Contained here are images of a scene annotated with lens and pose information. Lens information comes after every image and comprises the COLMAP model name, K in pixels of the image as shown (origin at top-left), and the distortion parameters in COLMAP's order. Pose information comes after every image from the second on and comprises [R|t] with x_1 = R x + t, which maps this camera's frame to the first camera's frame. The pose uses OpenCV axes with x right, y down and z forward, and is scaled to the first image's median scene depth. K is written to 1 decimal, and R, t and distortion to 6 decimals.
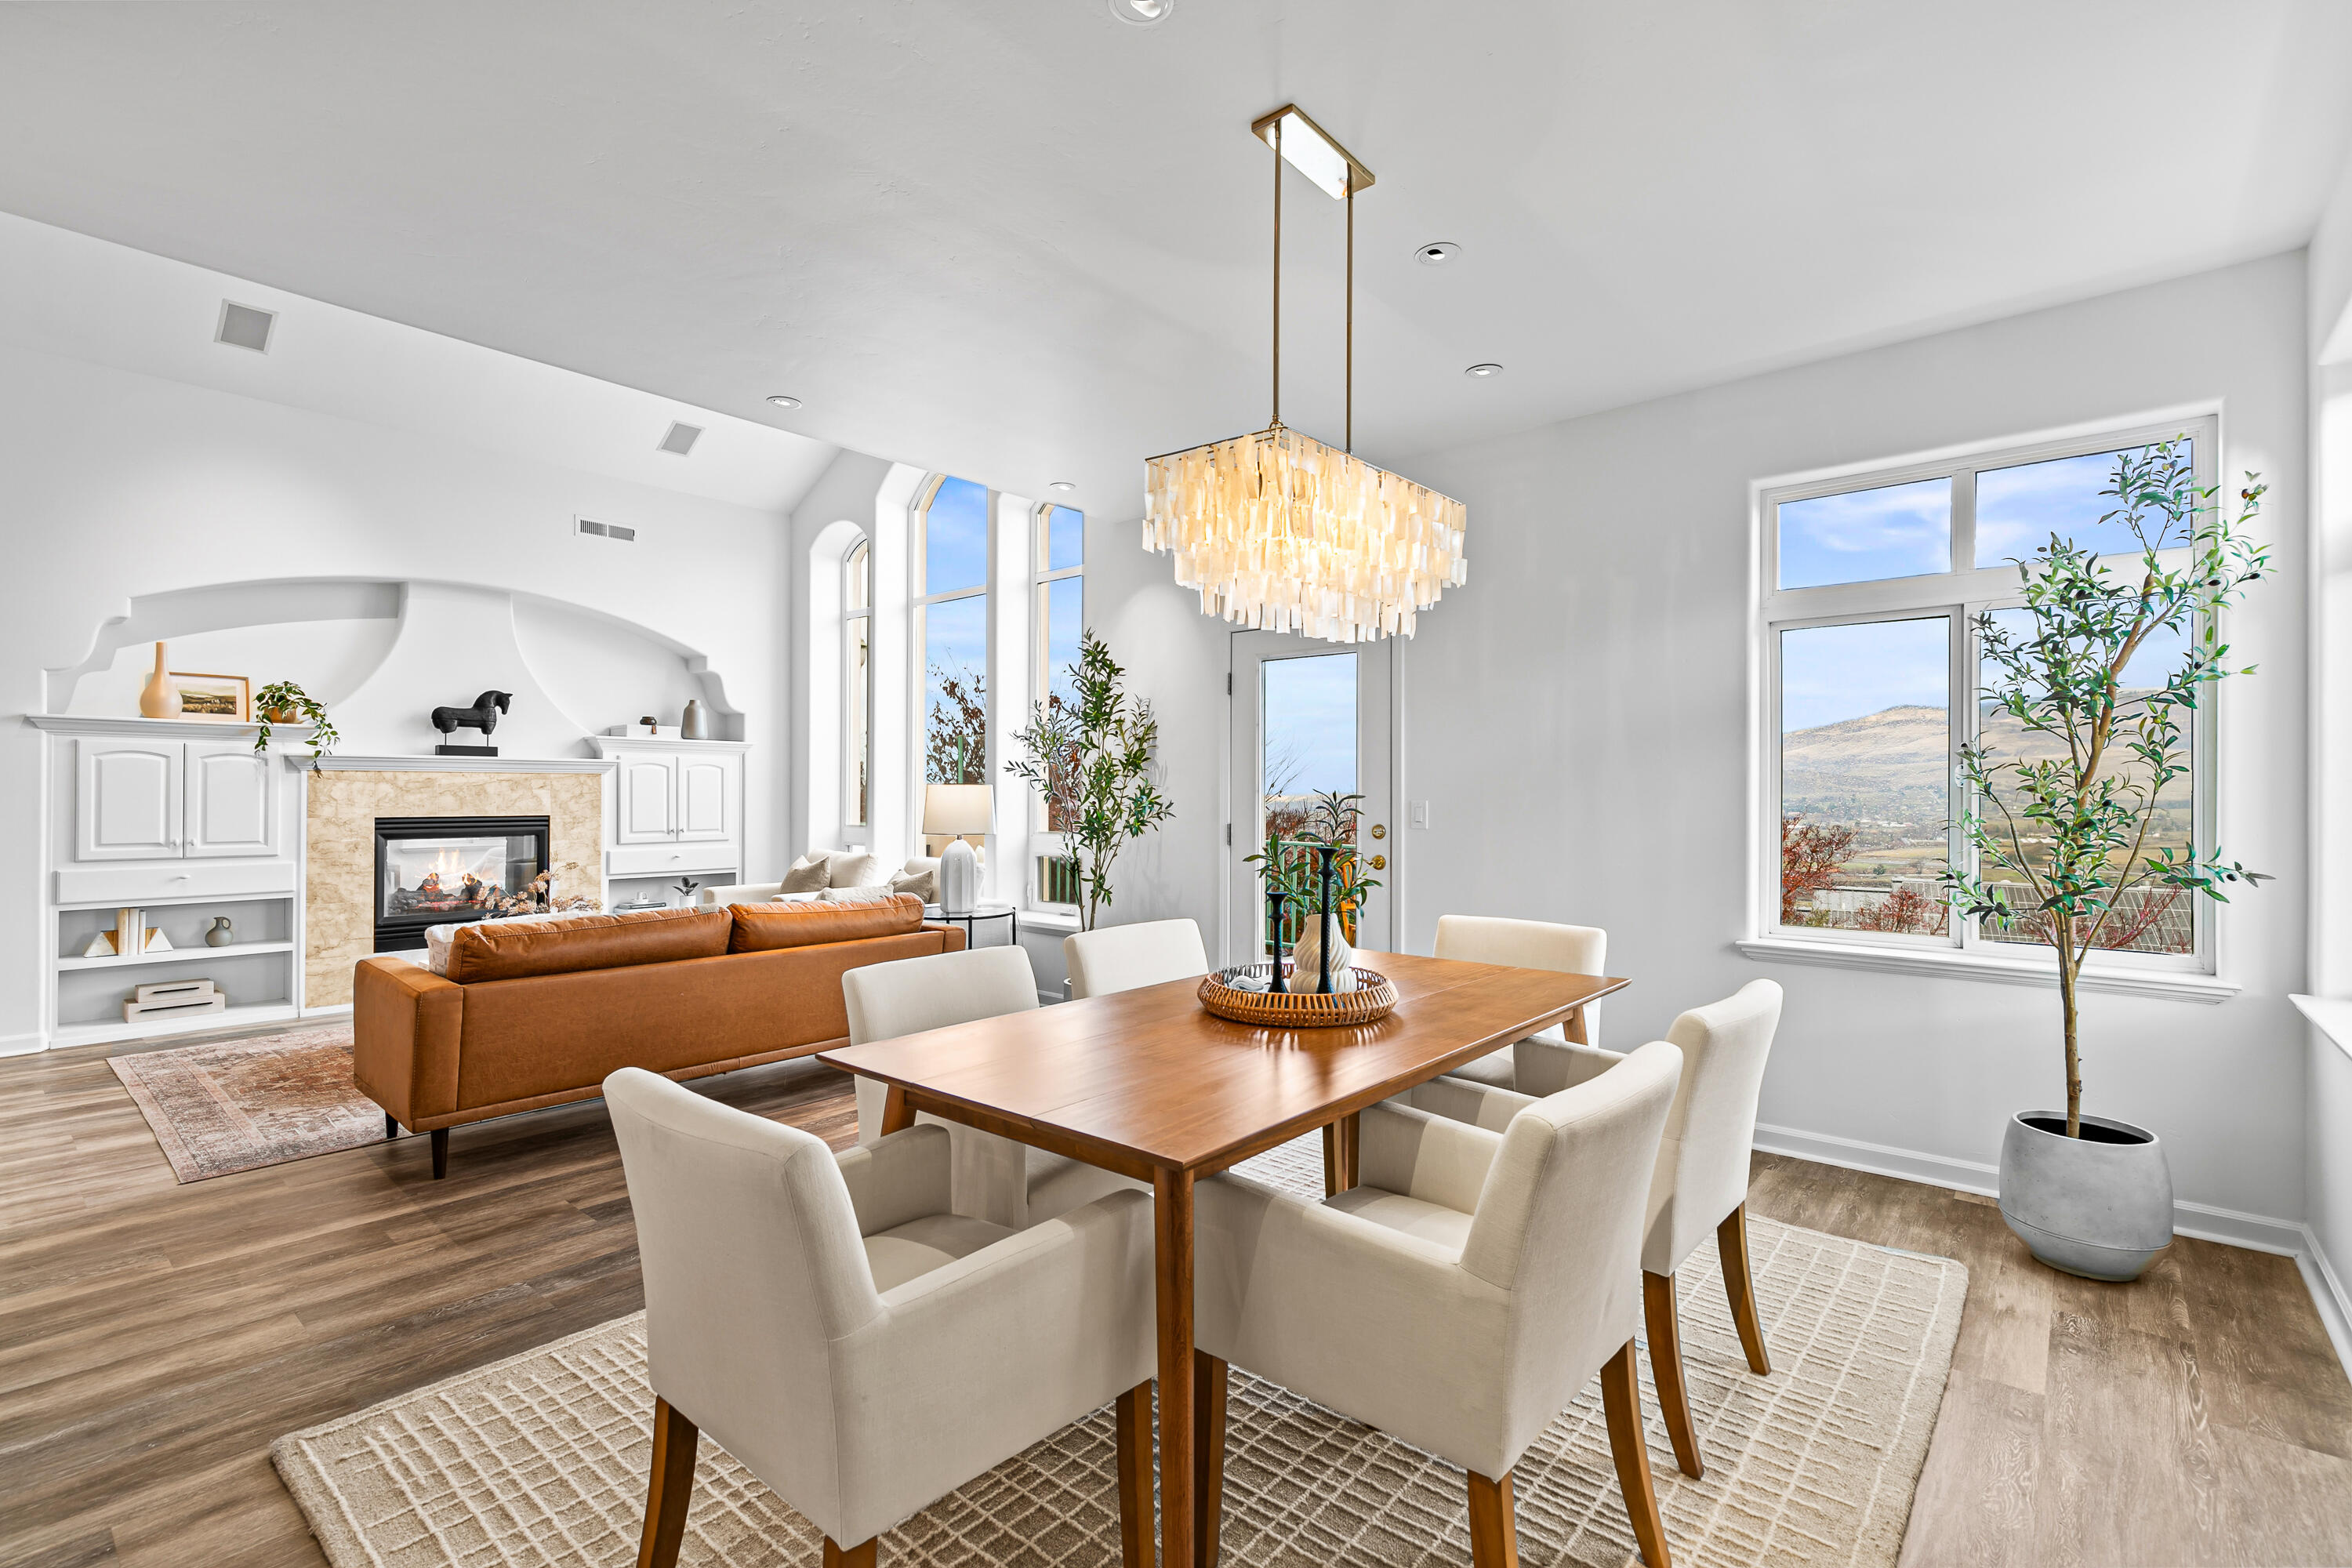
lens RADIAL K [[1053.7, 0, 1167.8], [0, 1053.7, 790.9], [0, 0, 1]] dist [0.001027, 0.001387]
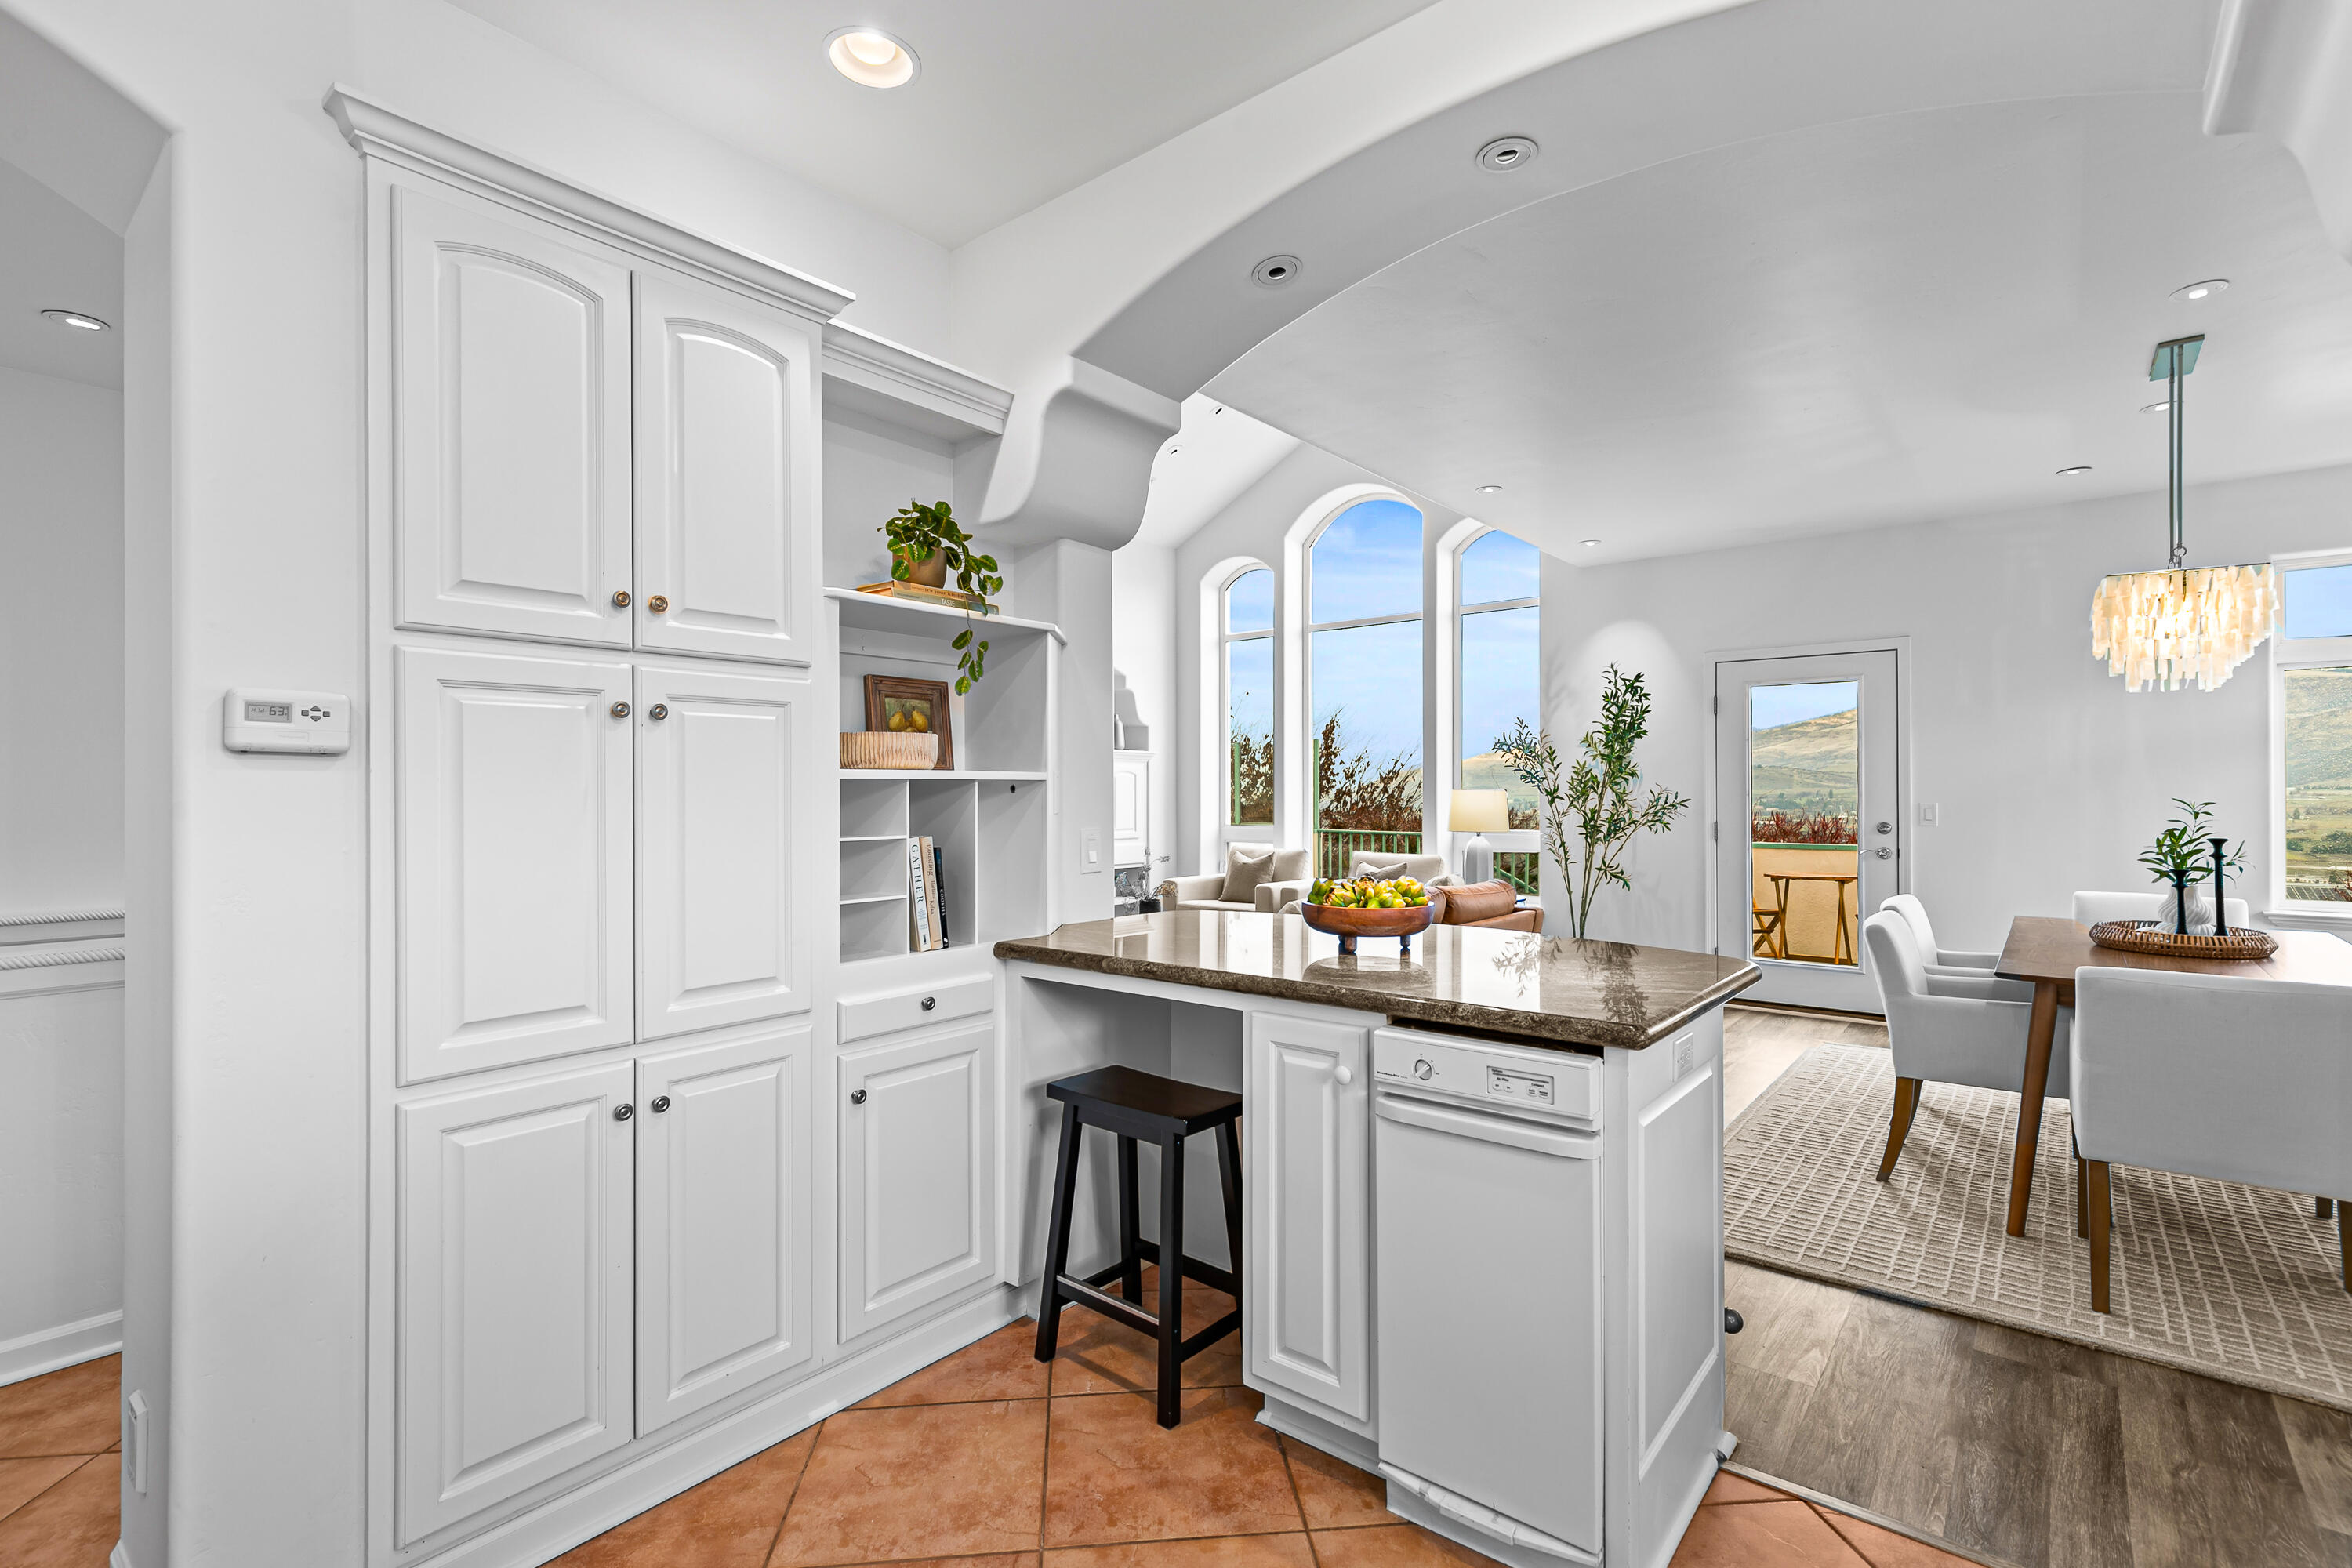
lens RADIAL K [[1053.7, 0, 1167.8], [0, 1053.7, 790.9], [0, 0, 1]] dist [0.001027, 0.001387]
pose [[0.999950, -0.002360, 0.009691, -0.493383], [0.002343, 0.999996, 0.001790, -0.006898], [-0.009695, -0.001767, 0.999951, -0.169574]]
